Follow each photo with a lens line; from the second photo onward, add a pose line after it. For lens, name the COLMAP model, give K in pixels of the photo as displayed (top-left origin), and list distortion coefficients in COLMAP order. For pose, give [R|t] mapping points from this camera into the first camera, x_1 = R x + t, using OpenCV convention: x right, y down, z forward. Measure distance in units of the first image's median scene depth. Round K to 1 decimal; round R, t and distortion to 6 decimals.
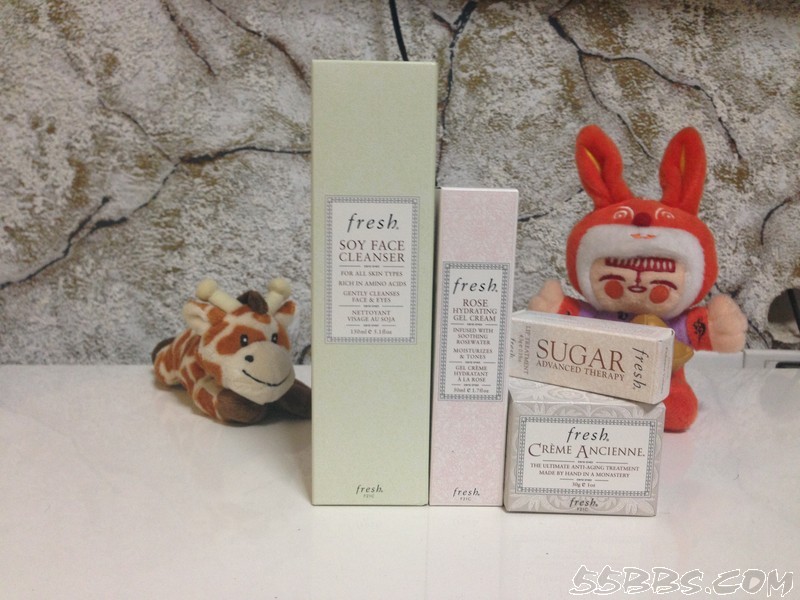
lens RADIAL K [[644.6, 0, 386.5], [0, 644.6, 301.5], [0, 0, 1]] dist [0.109503, -0.166741]
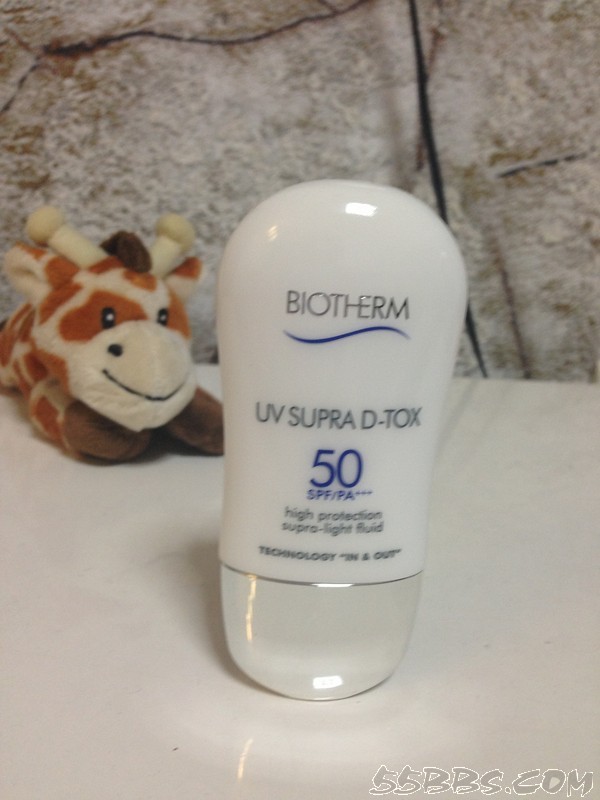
lens RADIAL K [[783.5, 0, 300.3], [0, 783.5, 437.5], [0, 0, 1]] dist [0.135441, -0.307012]
pose [[0.998589, 0.045578, -0.027241, -0.012640], [-0.039764, 0.981895, 0.185204, 0.012741], [0.035189, -0.183860, 0.982322, 0.138814]]
